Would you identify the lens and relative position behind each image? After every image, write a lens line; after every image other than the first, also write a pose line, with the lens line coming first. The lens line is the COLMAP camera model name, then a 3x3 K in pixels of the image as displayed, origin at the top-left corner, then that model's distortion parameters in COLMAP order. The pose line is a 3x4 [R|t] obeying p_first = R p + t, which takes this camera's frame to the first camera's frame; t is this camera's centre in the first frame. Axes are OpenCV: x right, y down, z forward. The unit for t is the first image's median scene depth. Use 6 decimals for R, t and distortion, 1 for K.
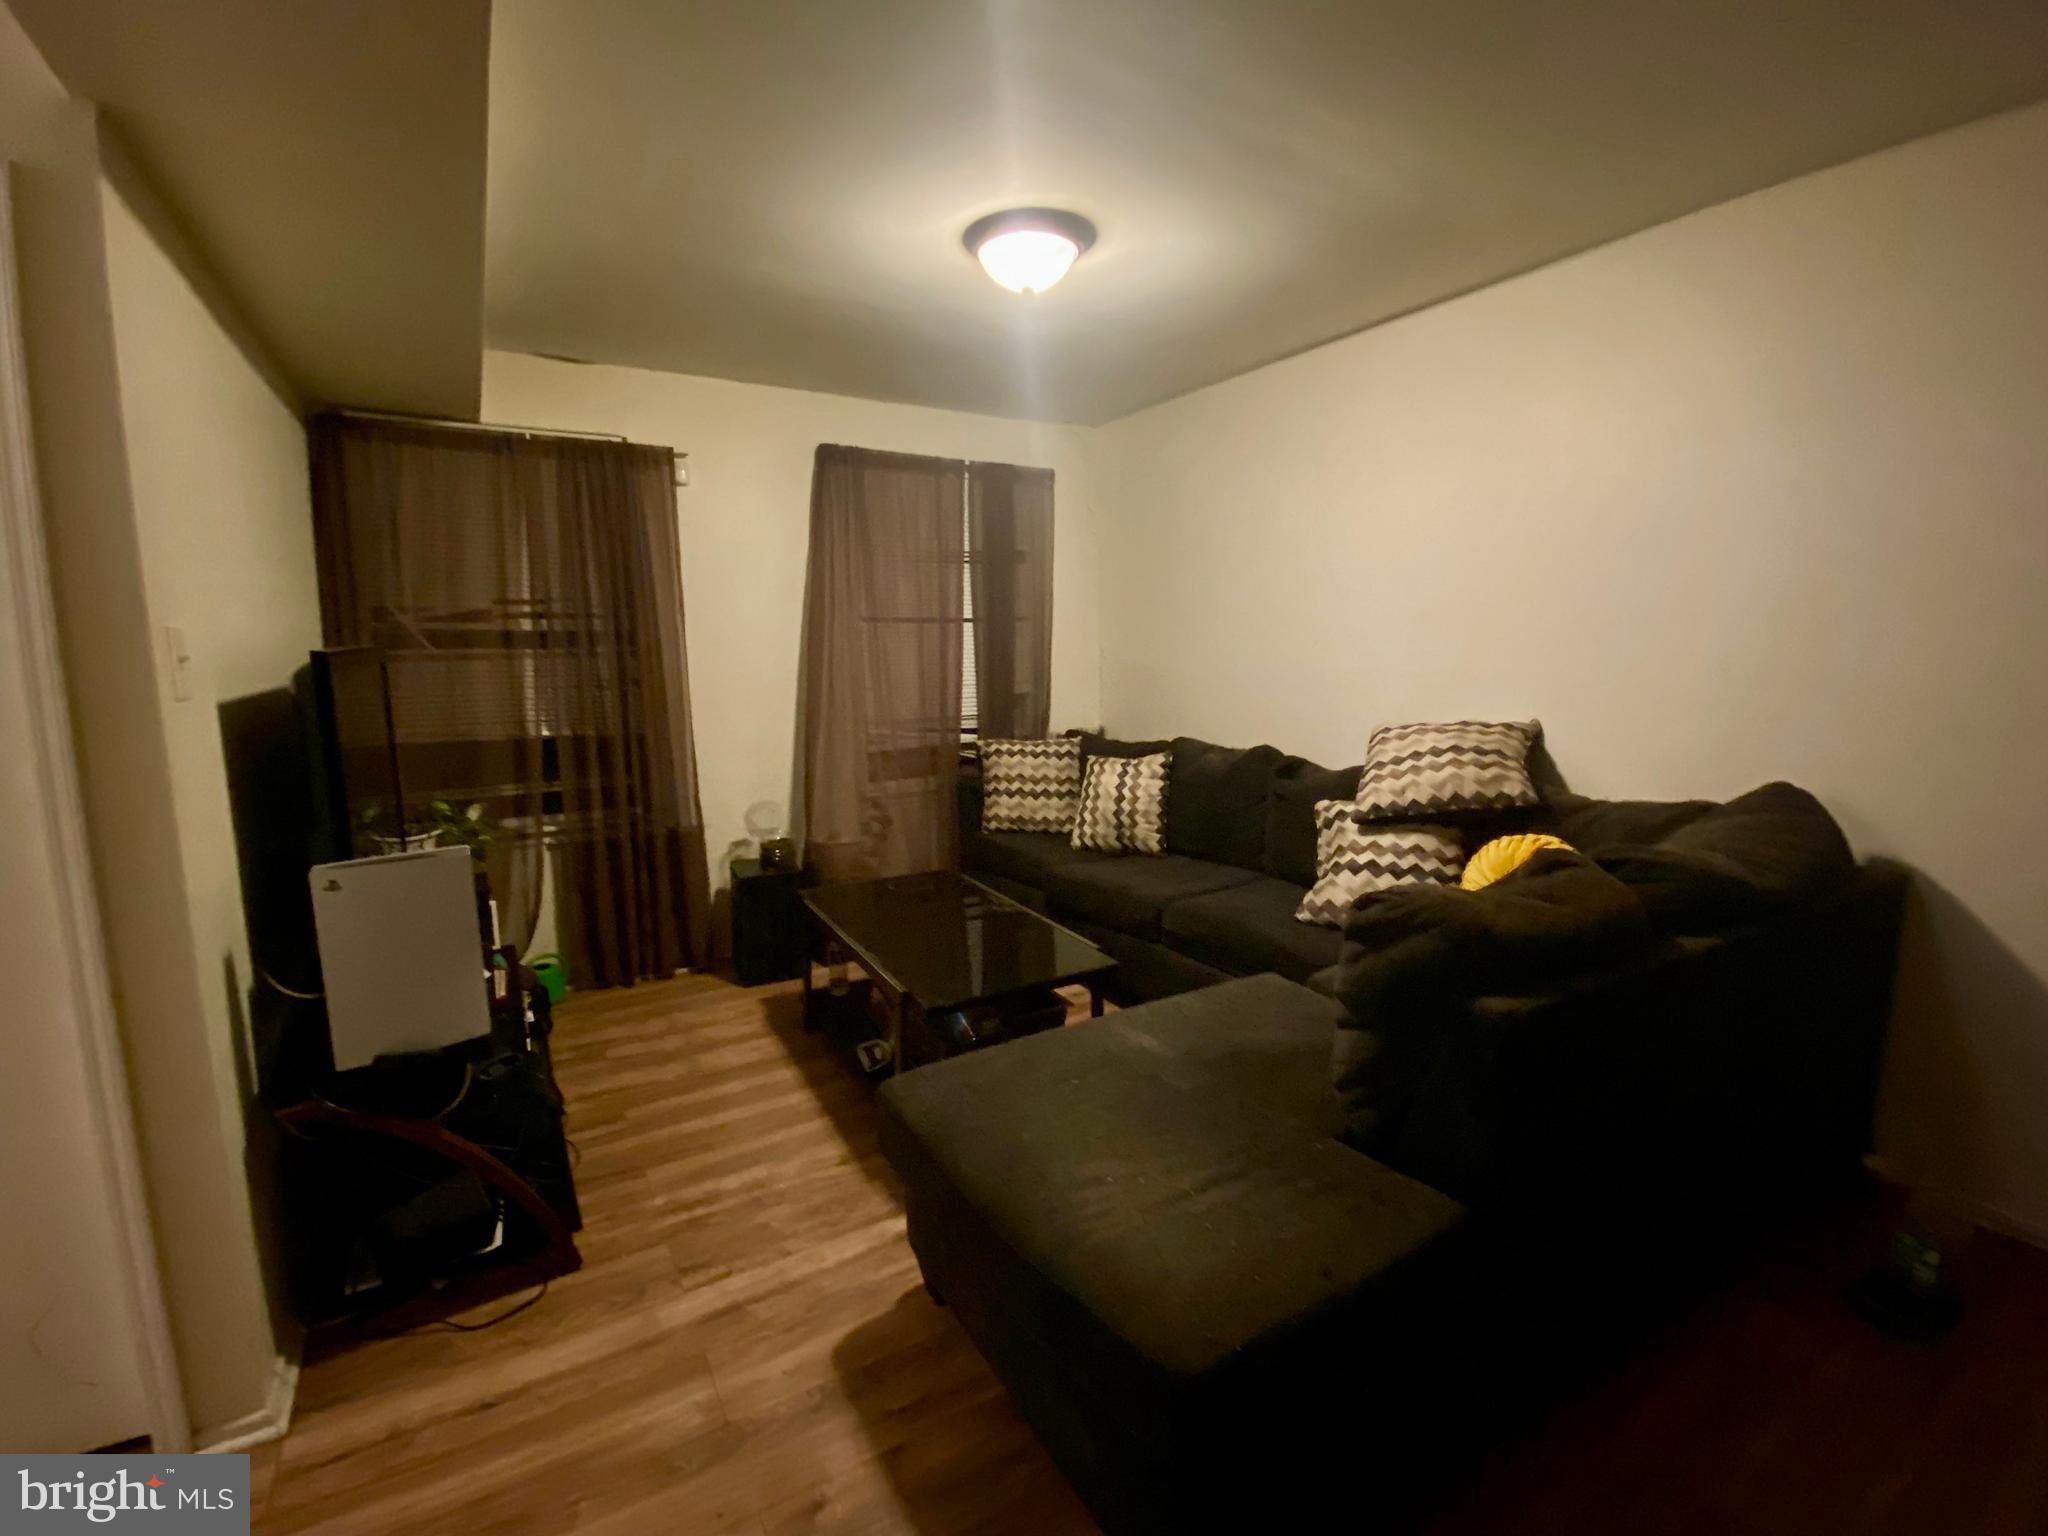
lens RADIAL K [[885.1, 0, 1024.4], [0, 885.1, 761.9], [0, 0, 1]] dist [0.018222, -0.025241]
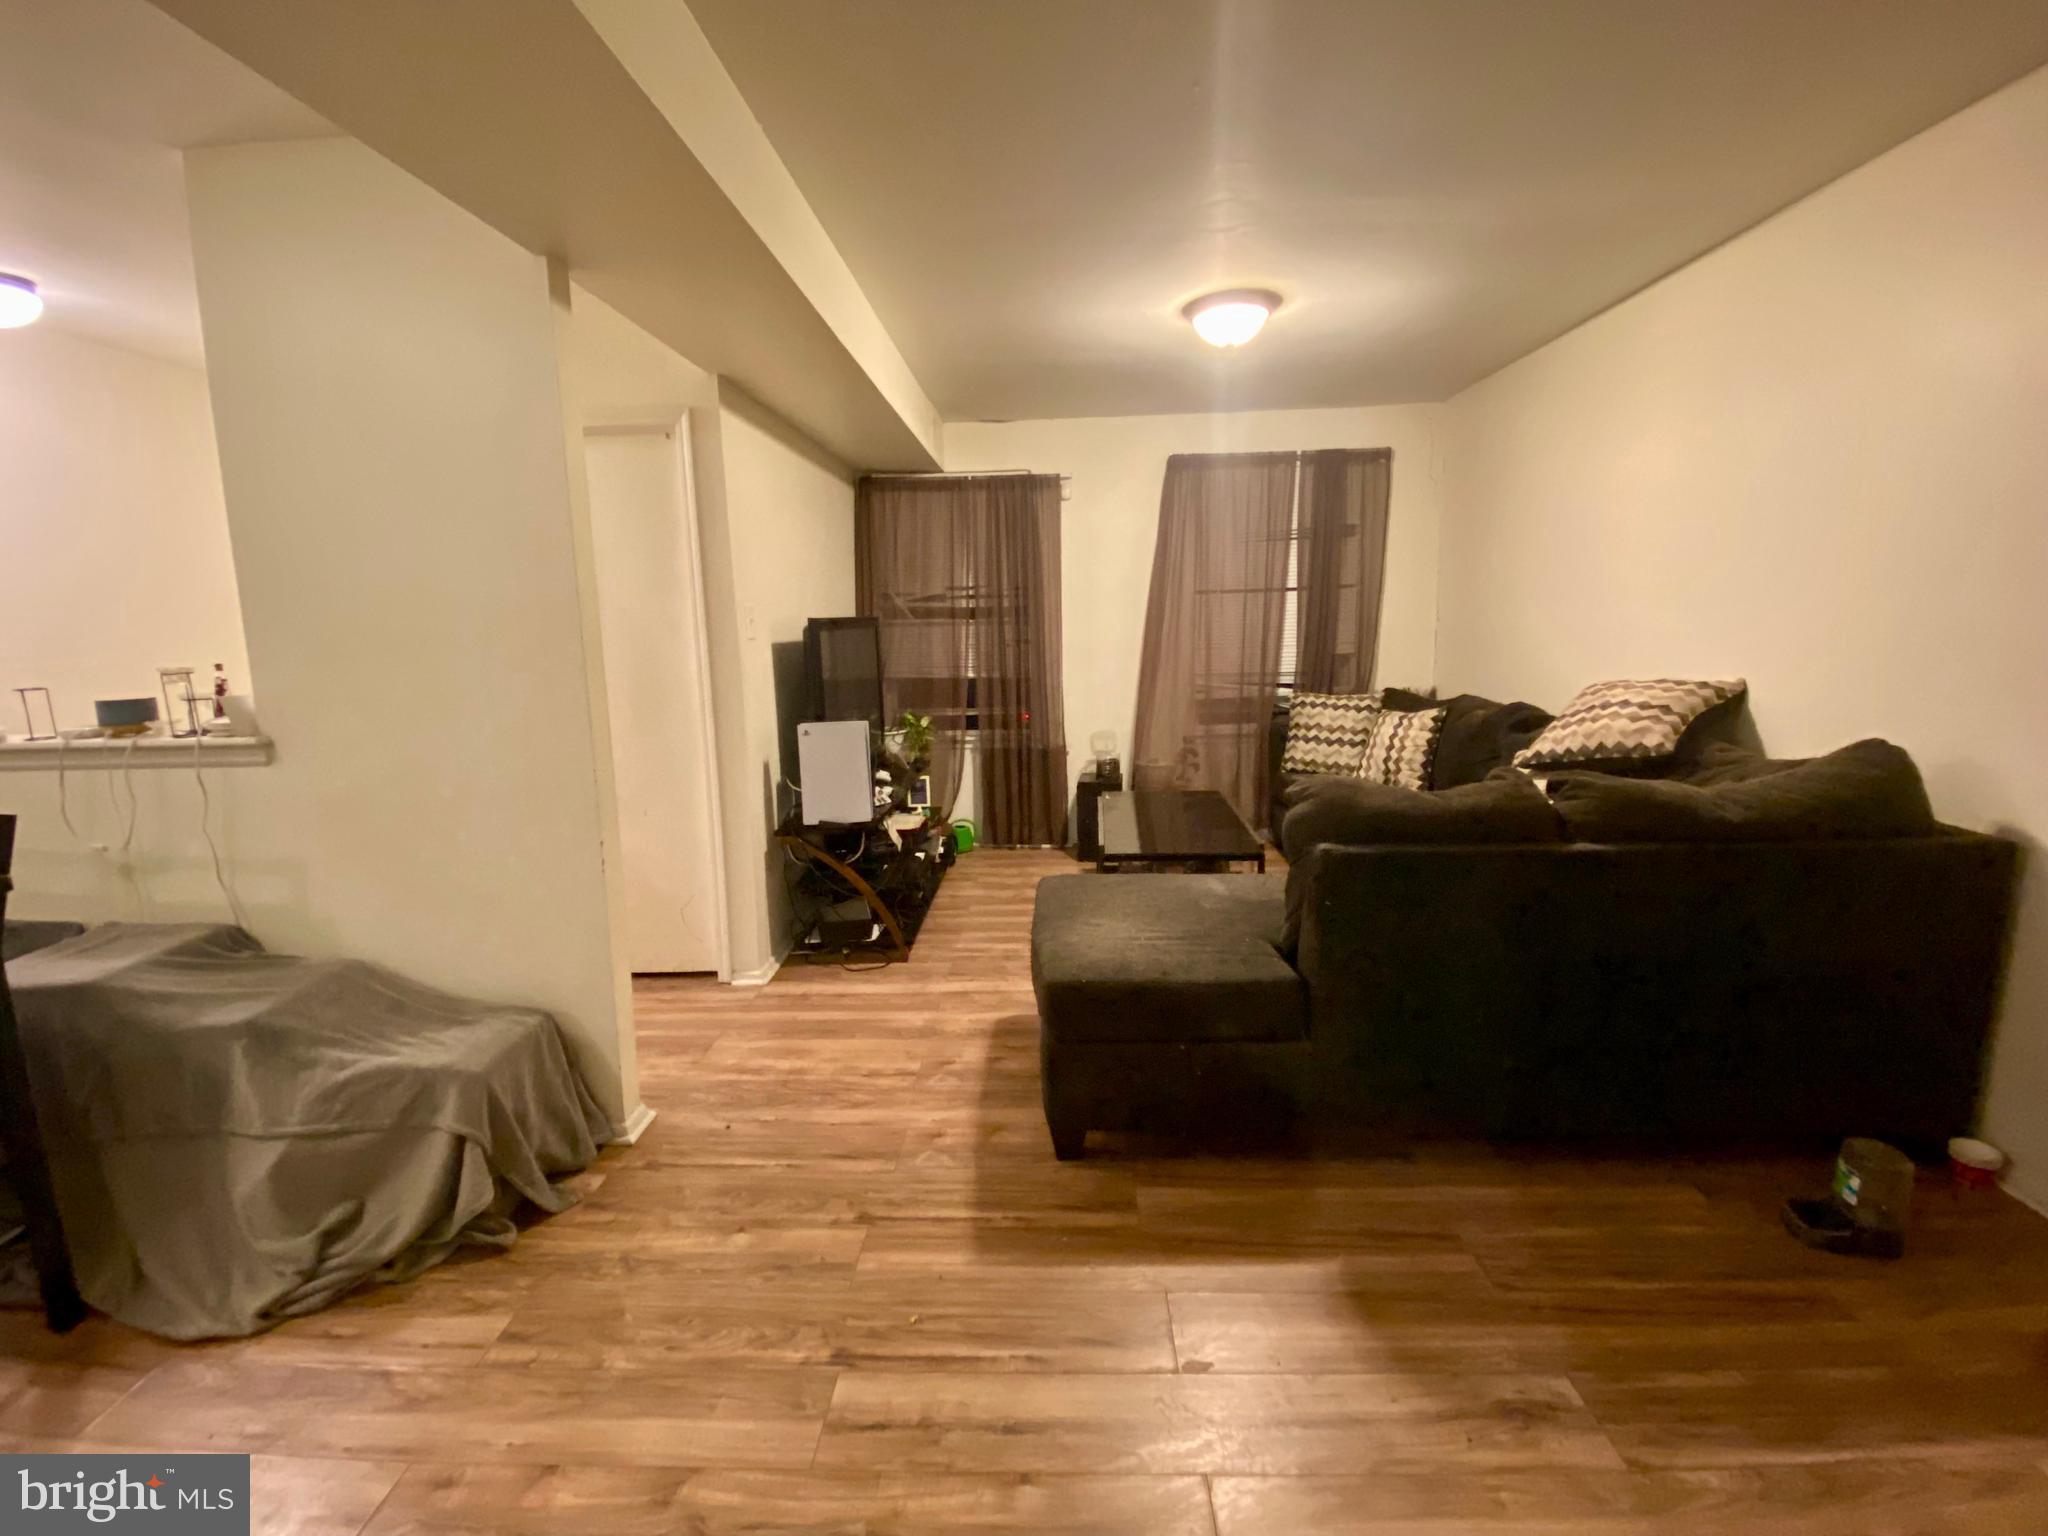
lens RADIAL K [[895.1, 0, 1024.0], [0, 895.1, 768.0], [0, 0, 1]] dist [0.020188, -0.021655]
pose [[0.831506, 0.079407, -0.549811, 0.350559], [-0.059088, 0.996759, 0.054596, 0.033257], [0.552364, -0.012910, 0.833503, -0.201359]]
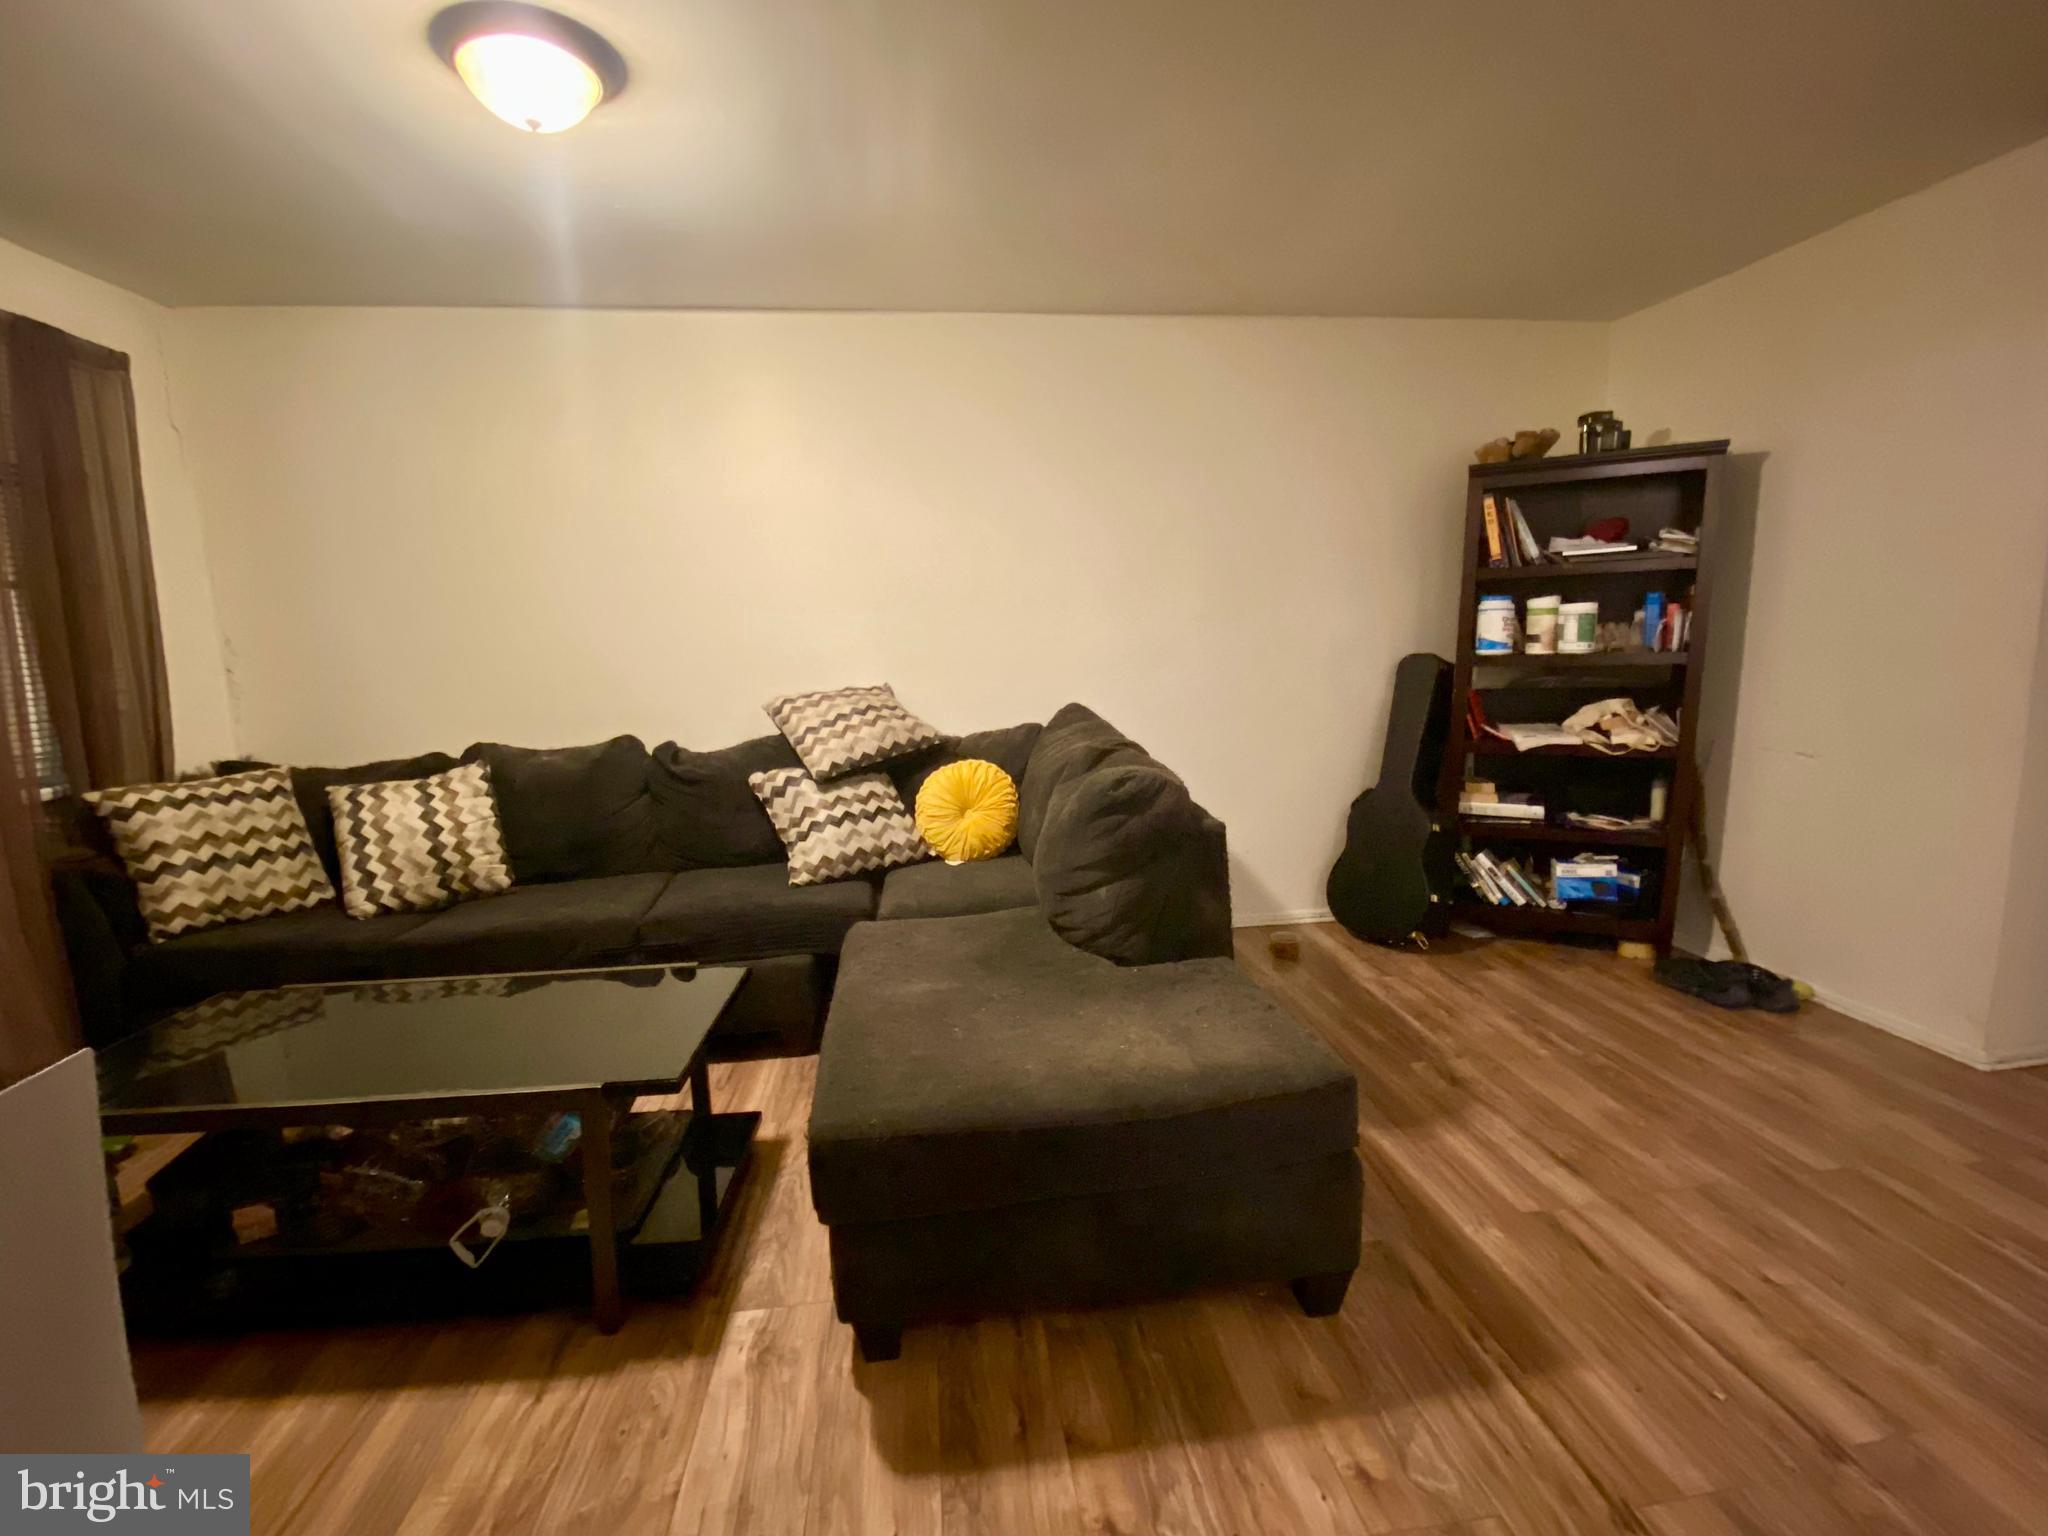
lens RADIAL K [[884.4, 0, 1046.0], [0, 884.4, 773.3], [0, 0, 1]] dist [0.047438, -0.030902]
pose [[0.404115, -0.132483, 0.905063, -0.358800], [0.145841, 0.986130, 0.079231, 0.009141], [-0.903007, 0.099976, 0.417832, 0.223621]]
